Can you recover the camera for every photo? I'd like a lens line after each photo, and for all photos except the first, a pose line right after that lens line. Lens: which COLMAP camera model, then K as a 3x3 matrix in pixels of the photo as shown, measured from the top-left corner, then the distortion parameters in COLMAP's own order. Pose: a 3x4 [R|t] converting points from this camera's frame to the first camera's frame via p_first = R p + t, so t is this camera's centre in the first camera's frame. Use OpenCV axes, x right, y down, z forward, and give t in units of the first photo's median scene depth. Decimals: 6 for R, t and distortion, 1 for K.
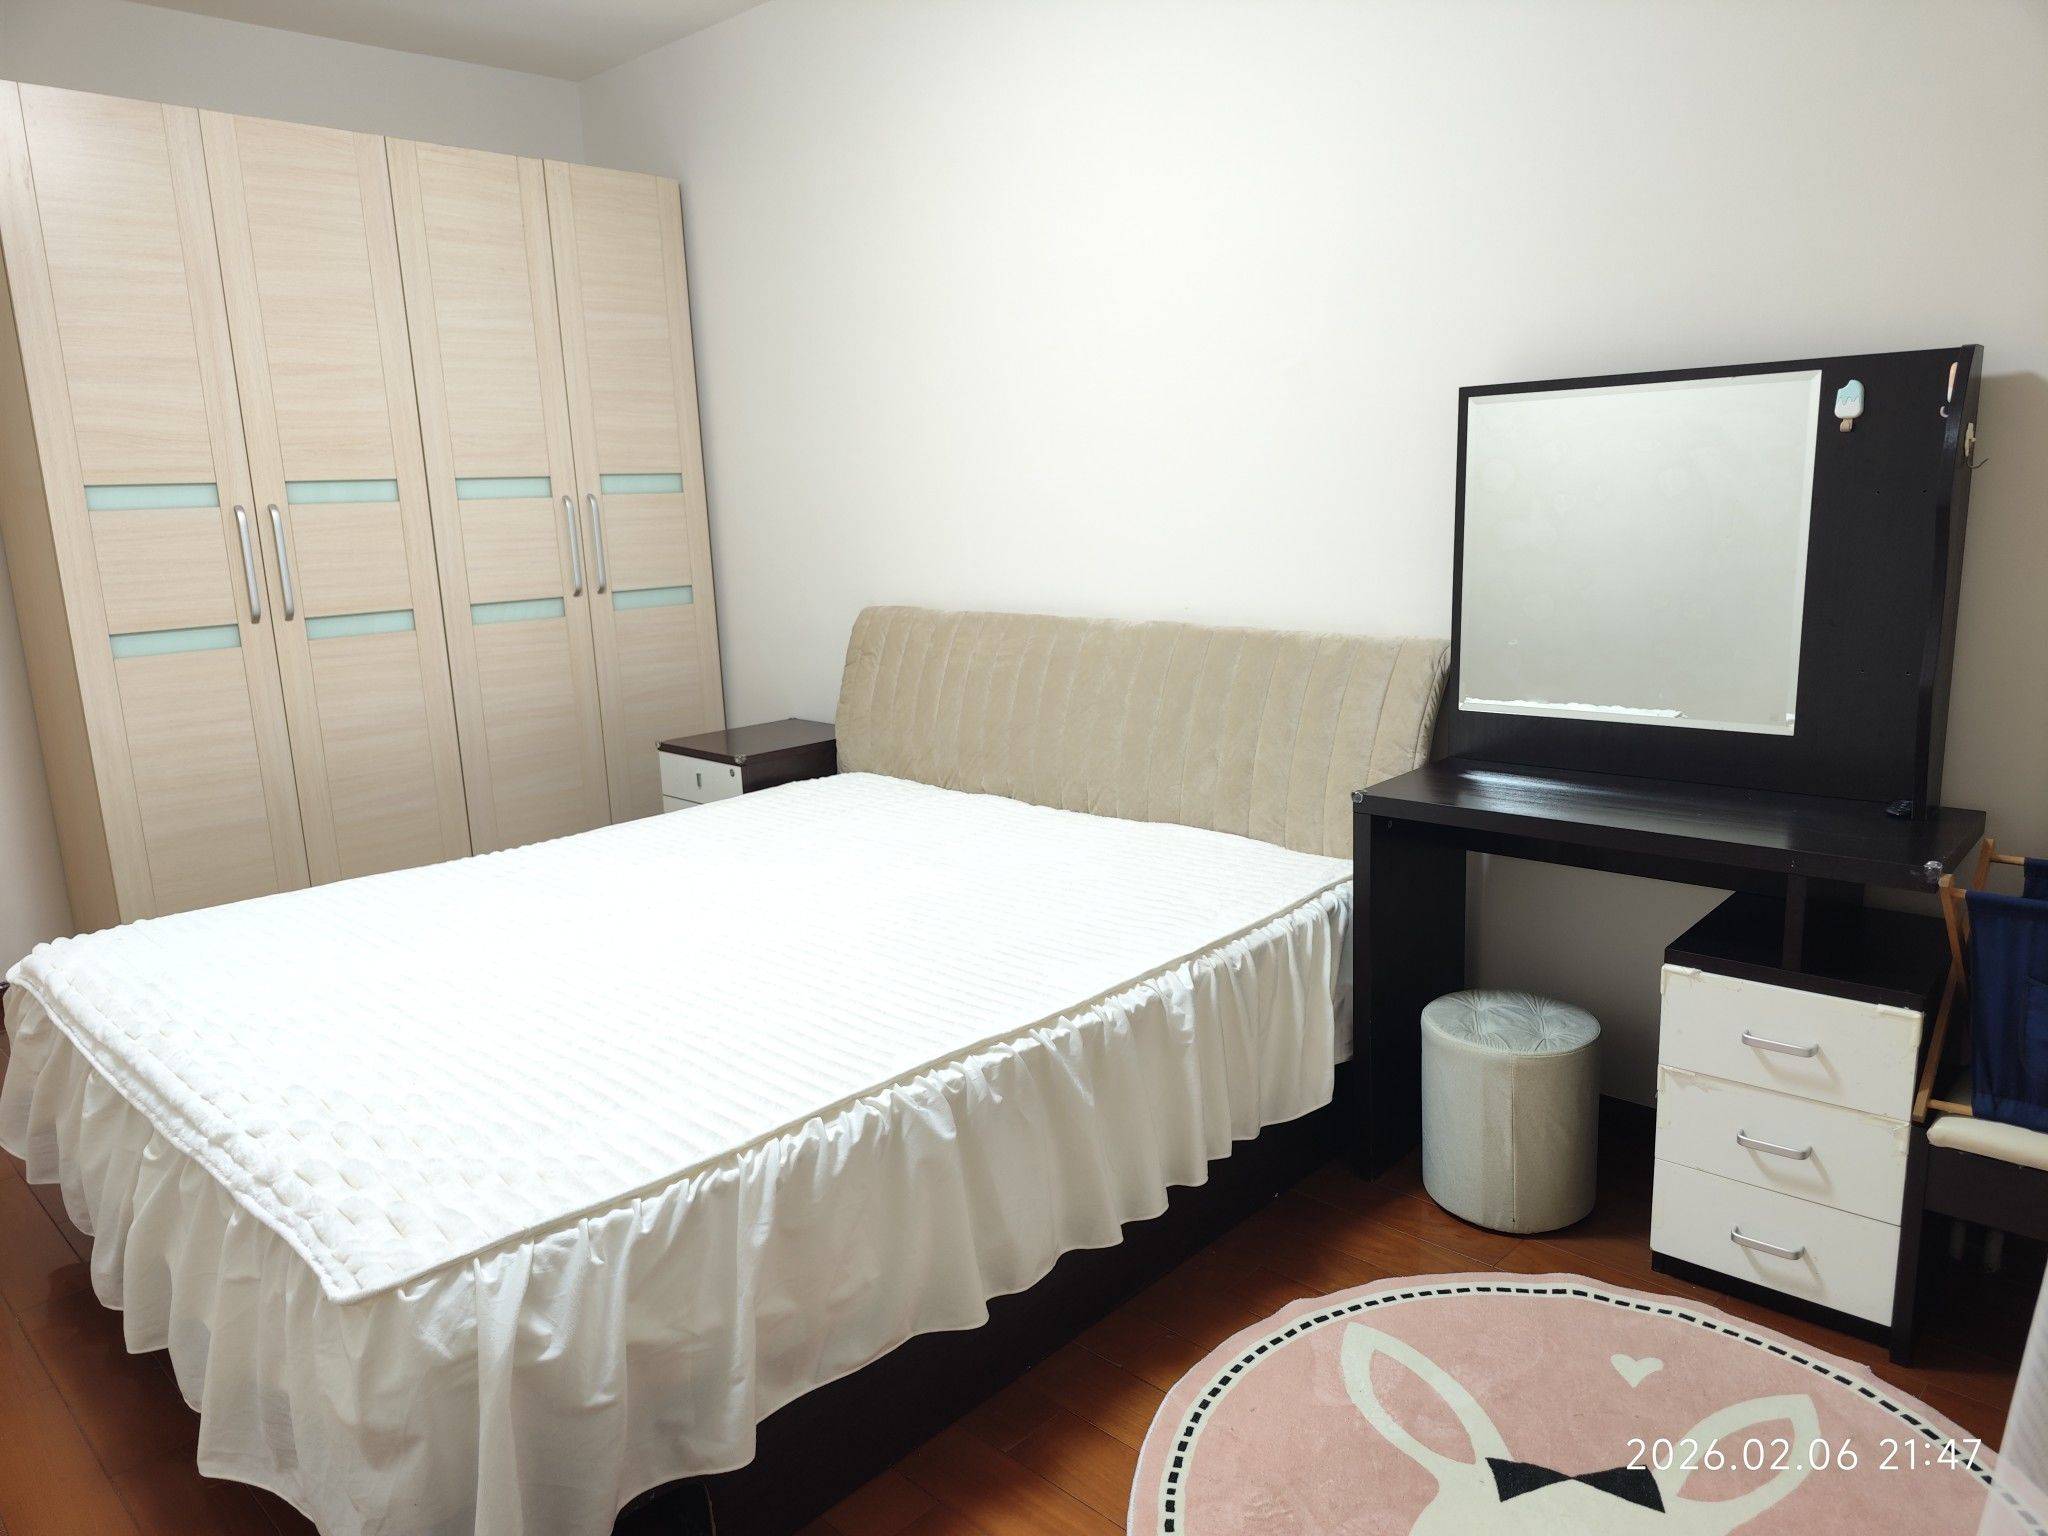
lens RADIAL K [[1388.6, 0, 1043.3], [0, 1388.6, 775.8], [0, 0, 1]] dist [0.031477, -0.025729]
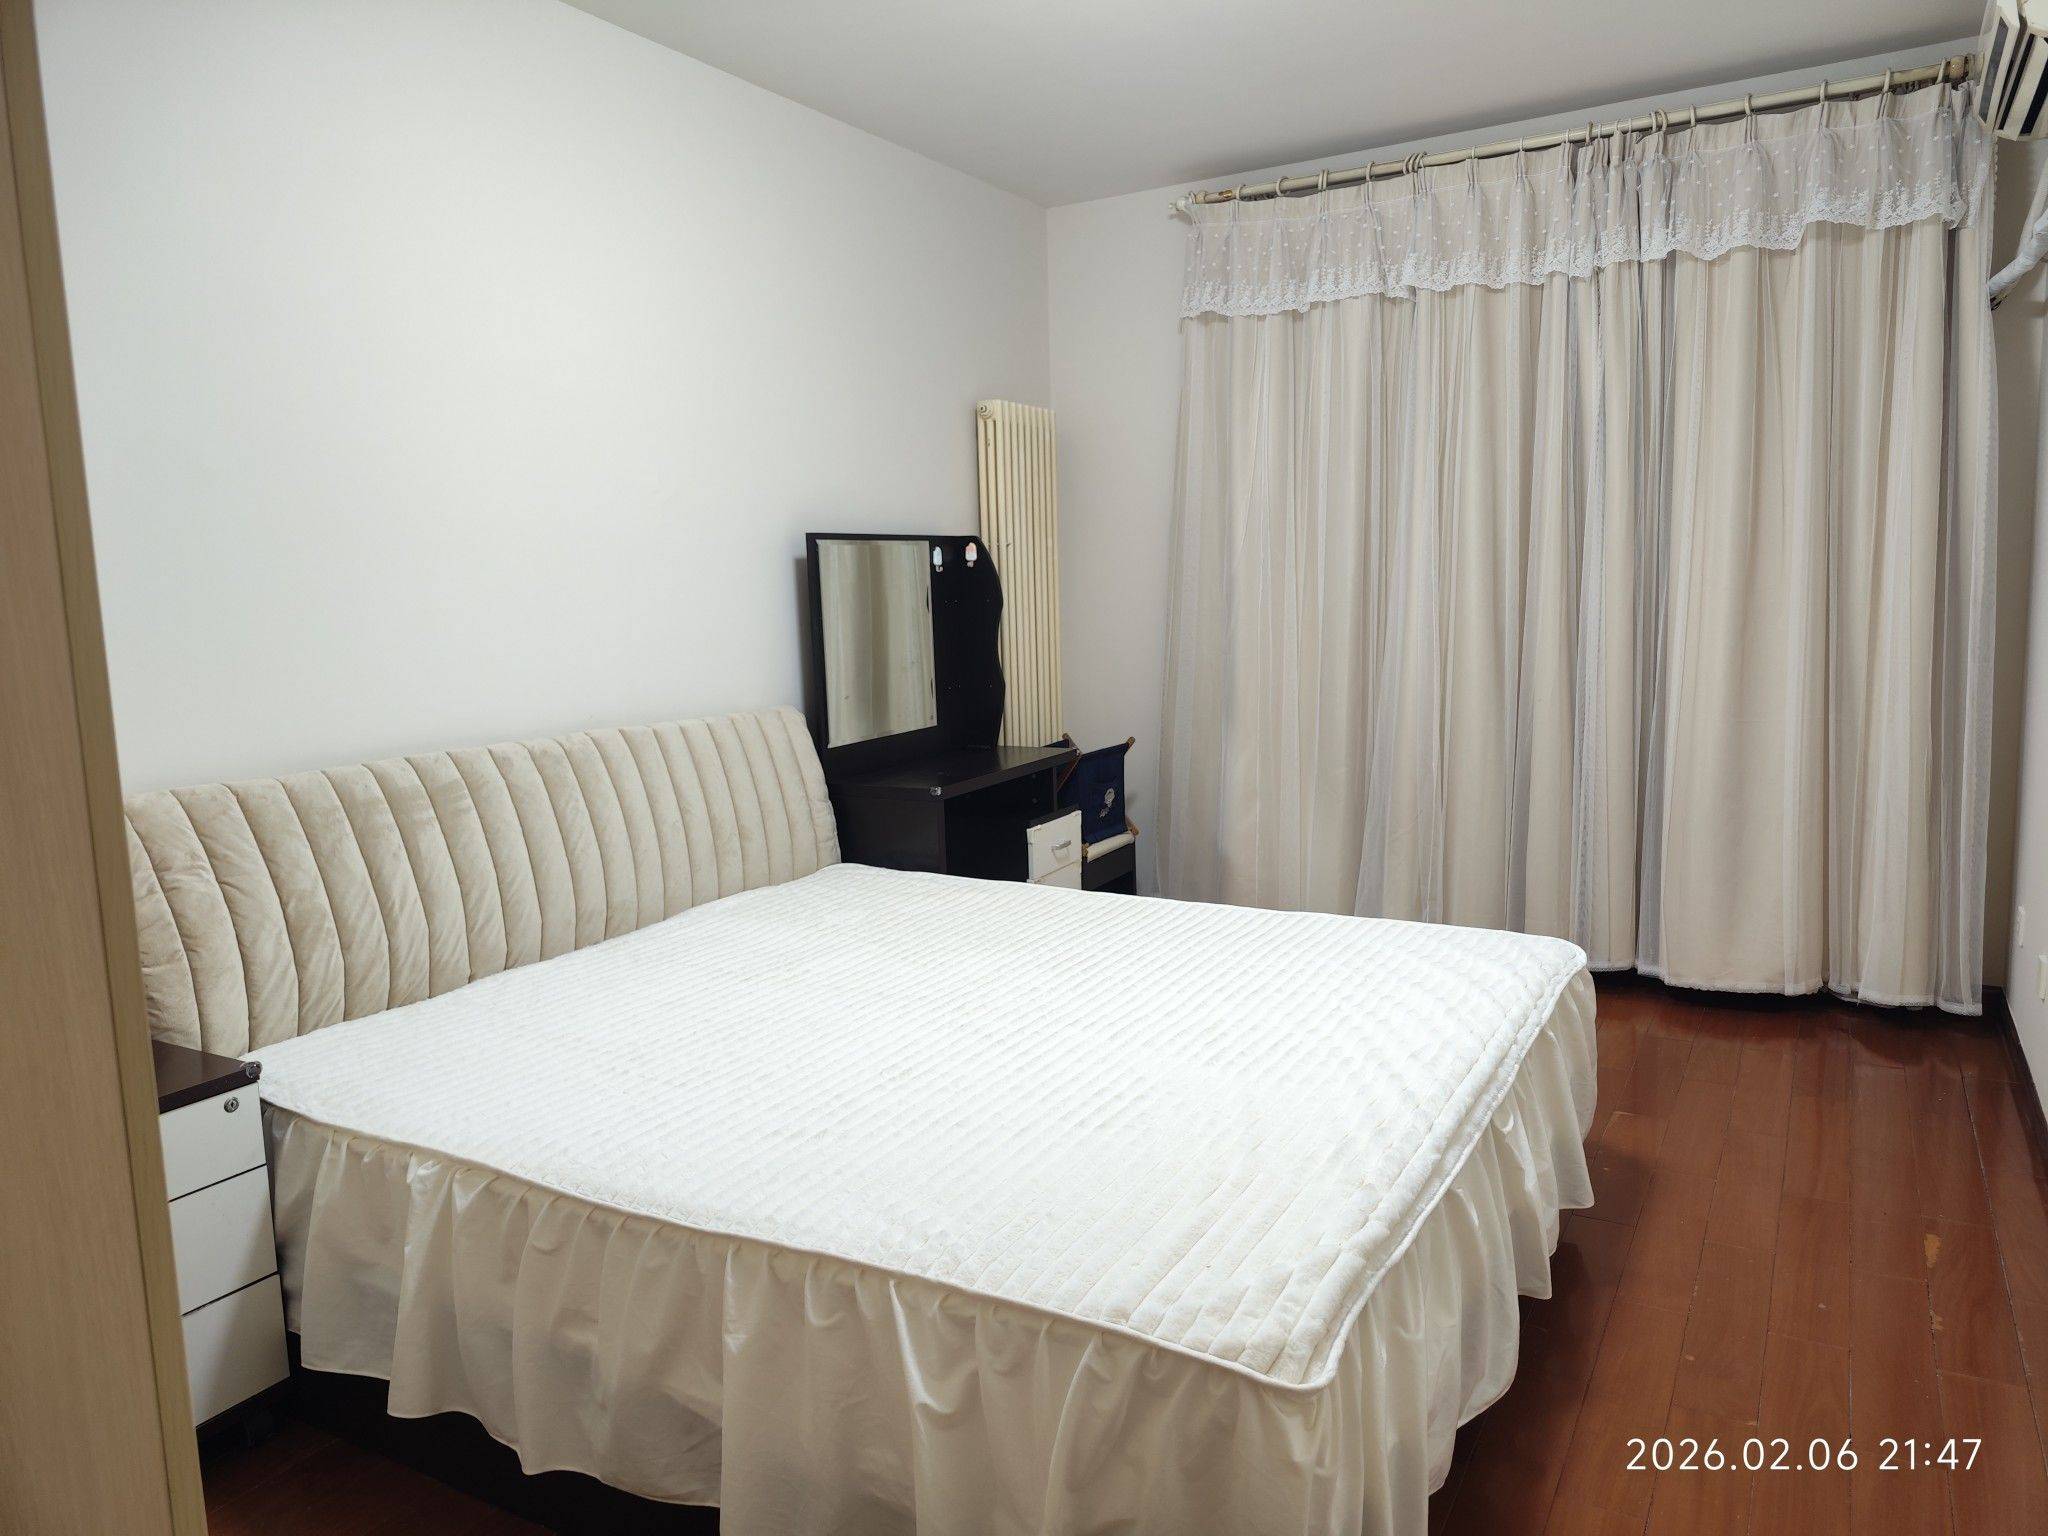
lens RADIAL K [[1409.6, 0, 1044.6], [0, 1409.6, 765.5], [0, 0, 1]] dist [0.084035, -0.087018]
pose [[-0.252760, -0.095241, 0.962830, -0.842445], [0.230122, 0.960668, 0.155439, -0.147251], [-0.939764, 0.260857, -0.220901, 0.787869]]
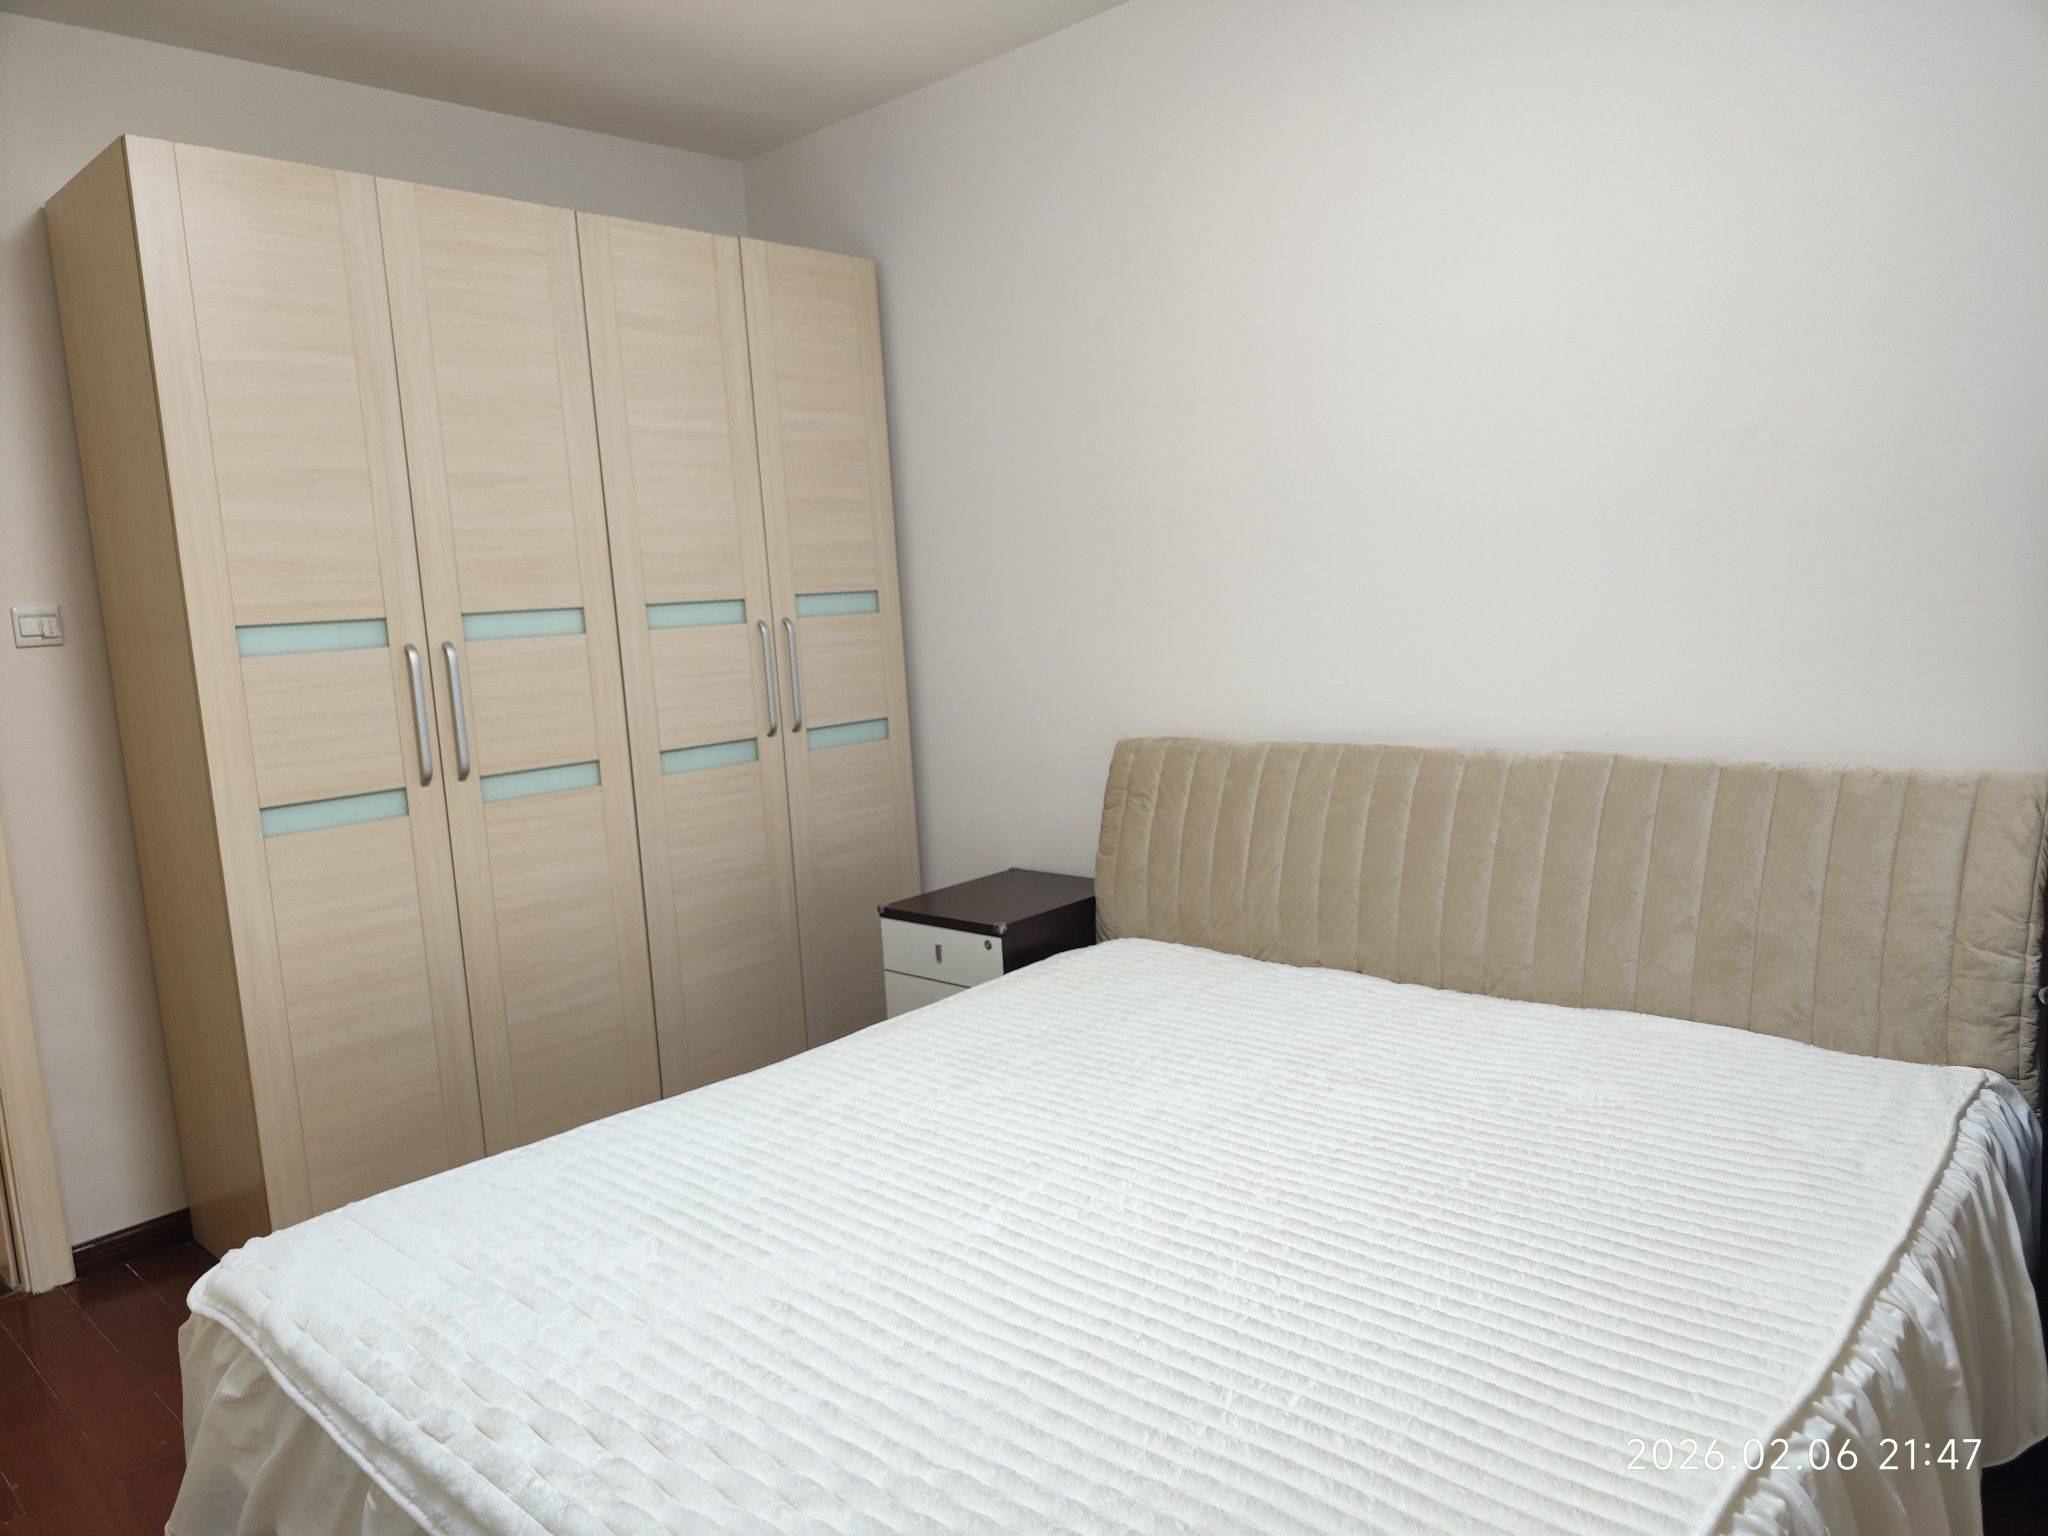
lens RADIAL K [[1409.6, 0, 1044.6], [0, 1409.6, 765.5], [0, 0, 1]] dist [0.084035, -0.087018]
pose [[0.999553, -0.029598, 0.004228, -0.200454], [0.029848, 0.996043, -0.083713, -0.039228], [-0.001733, 0.083802, 0.996481, 0.161897]]
